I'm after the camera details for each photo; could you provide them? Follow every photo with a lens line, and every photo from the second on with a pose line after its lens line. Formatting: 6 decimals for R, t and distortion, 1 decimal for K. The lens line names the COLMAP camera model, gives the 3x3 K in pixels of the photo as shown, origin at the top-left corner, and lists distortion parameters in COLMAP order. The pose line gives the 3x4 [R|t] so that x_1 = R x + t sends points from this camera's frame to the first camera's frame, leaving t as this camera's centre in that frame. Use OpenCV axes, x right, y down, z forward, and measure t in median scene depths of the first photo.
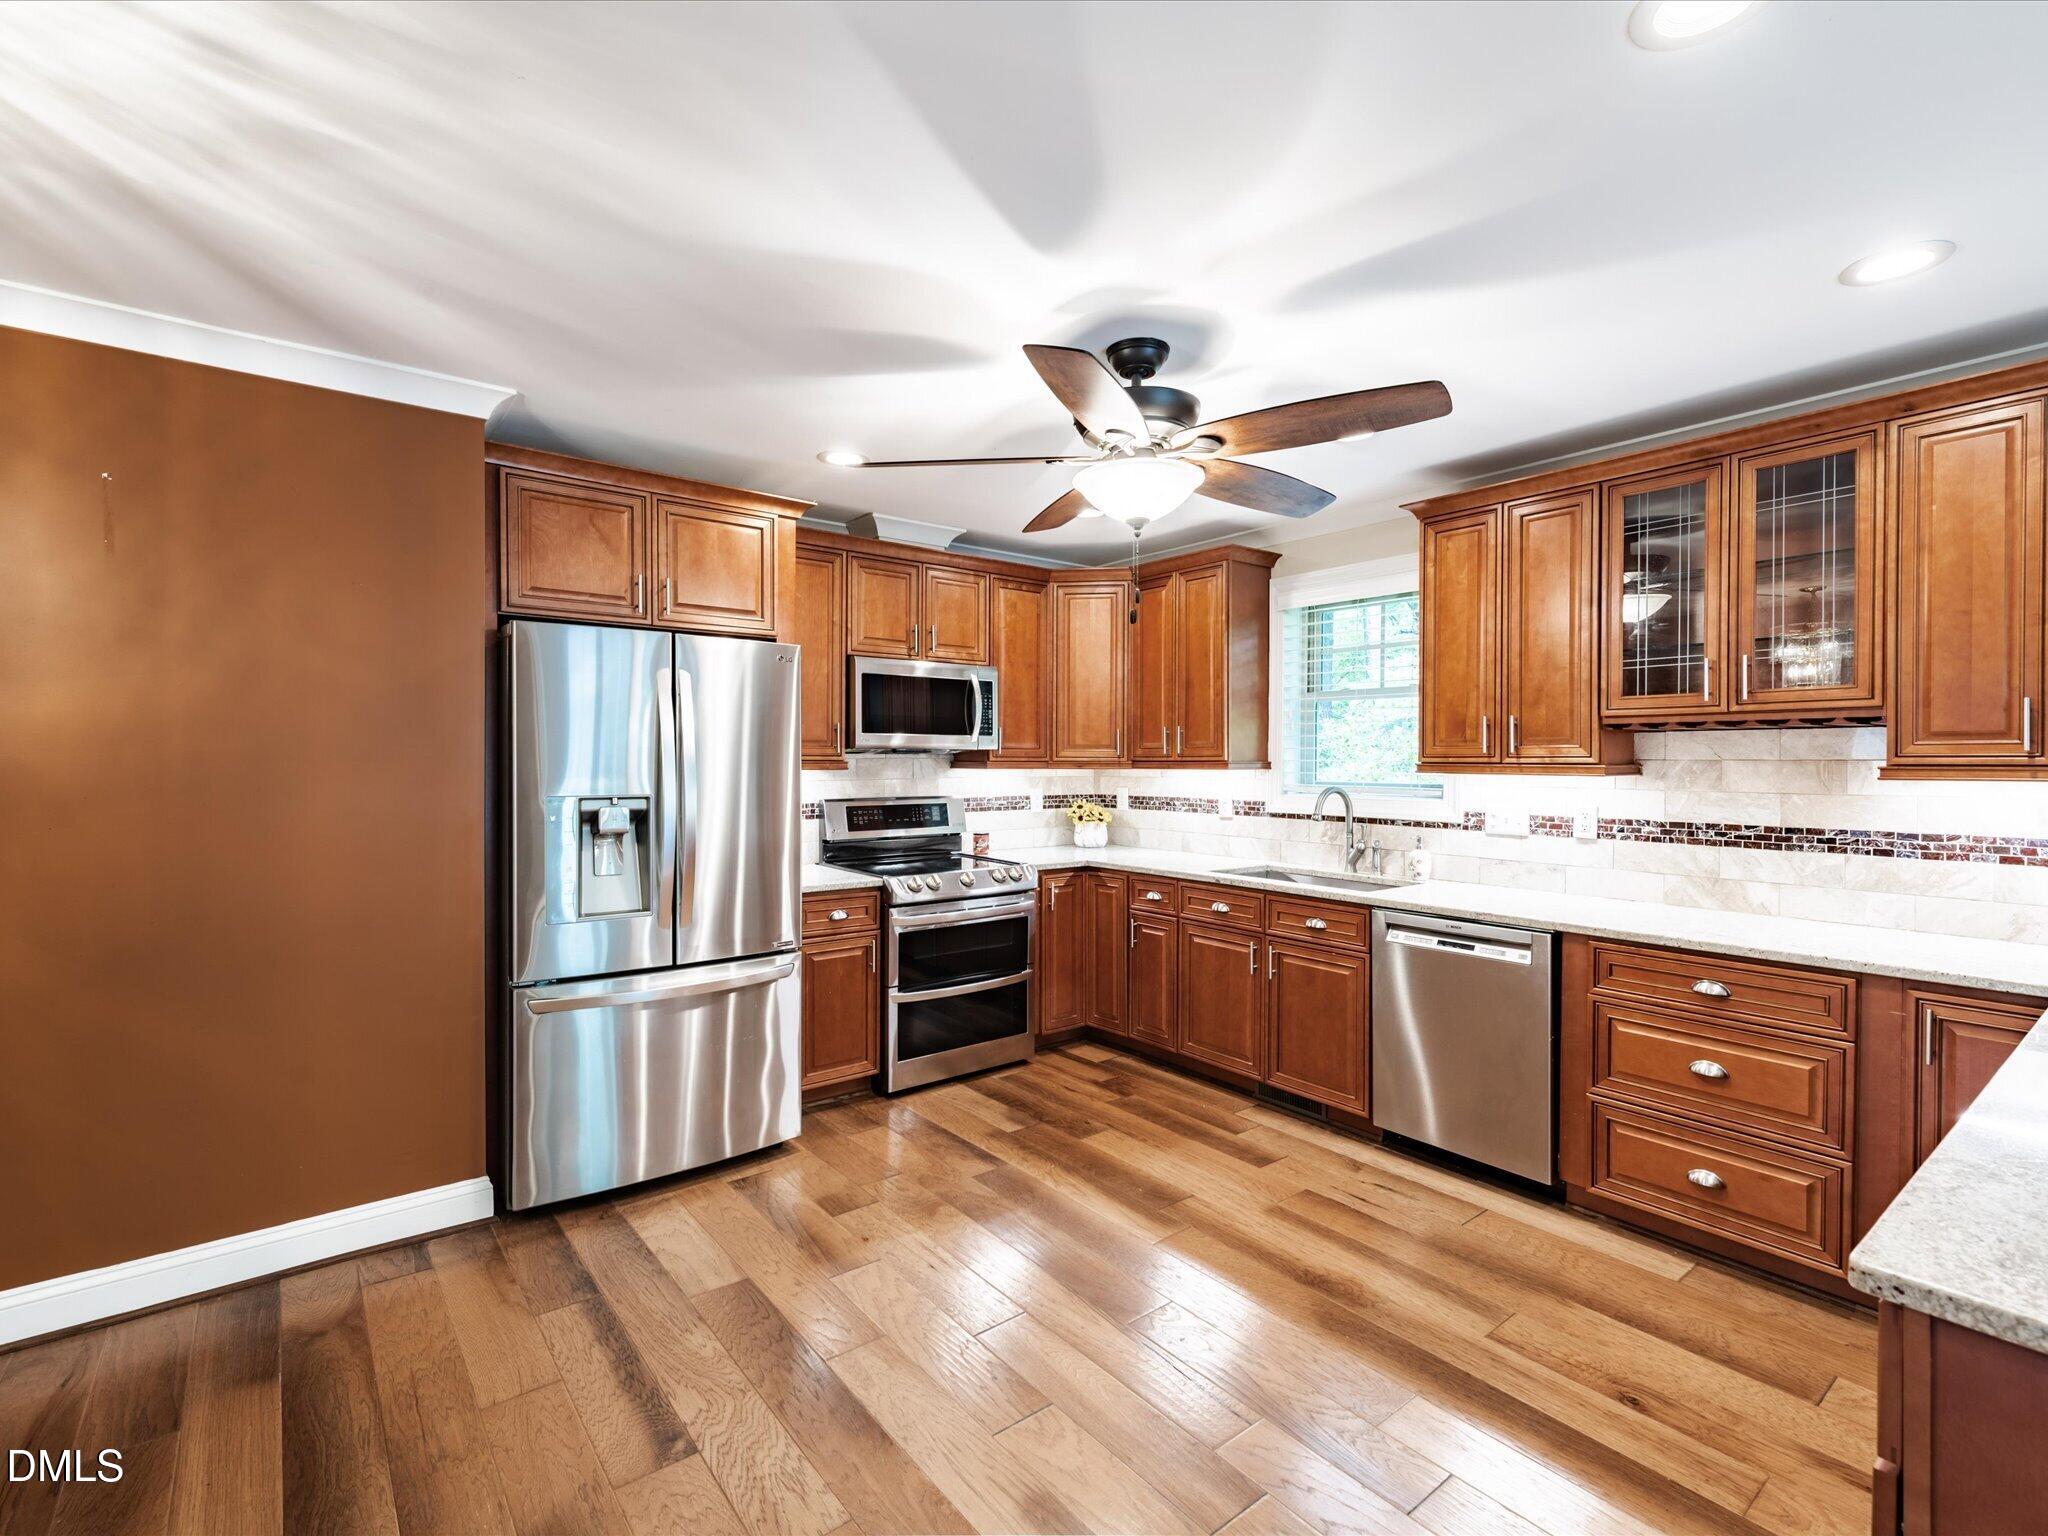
lens RADIAL K [[941.9, 0, 1019.4], [0, 941.9, 770.4], [0, 0, 1]] dist [0.018627, -0.008138]
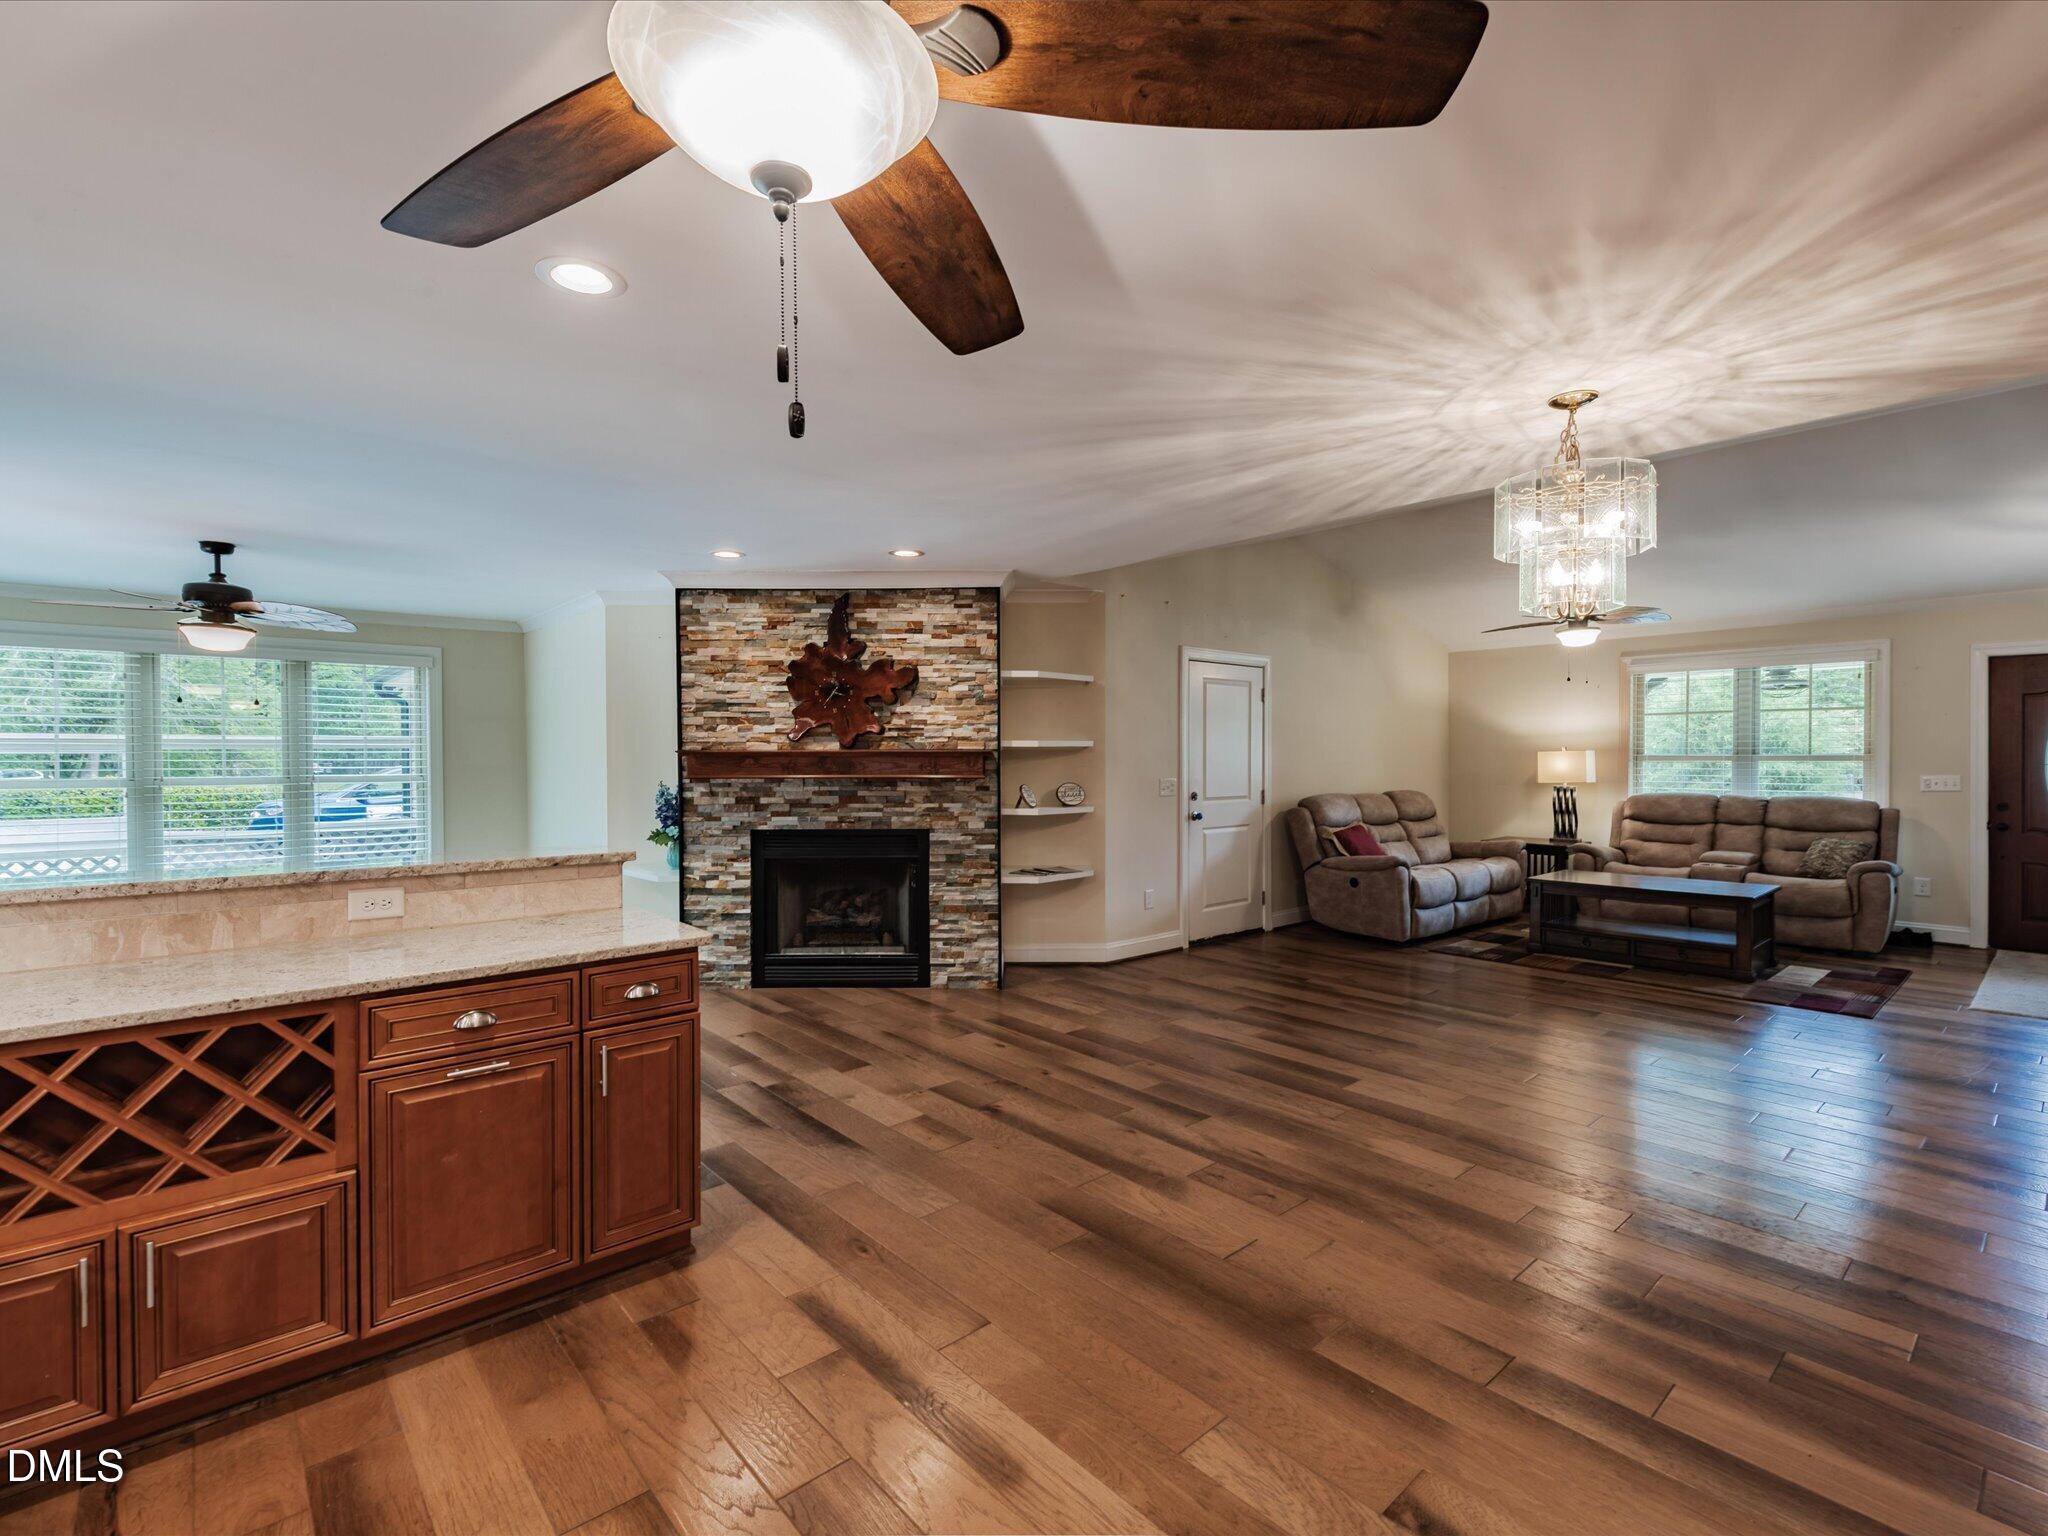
lens RADIAL K [[941.9, 0, 1019.4], [0, 941.9, 770.4], [0, 0, 1]] dist [0.018627, -0.008138]
pose [[-0.998351, 0.002031, -0.057363, 0.031251], [0.000595, 0.999686, 0.025038, -0.010710], [0.057396, 0.024963, -0.998039, 0.943565]]
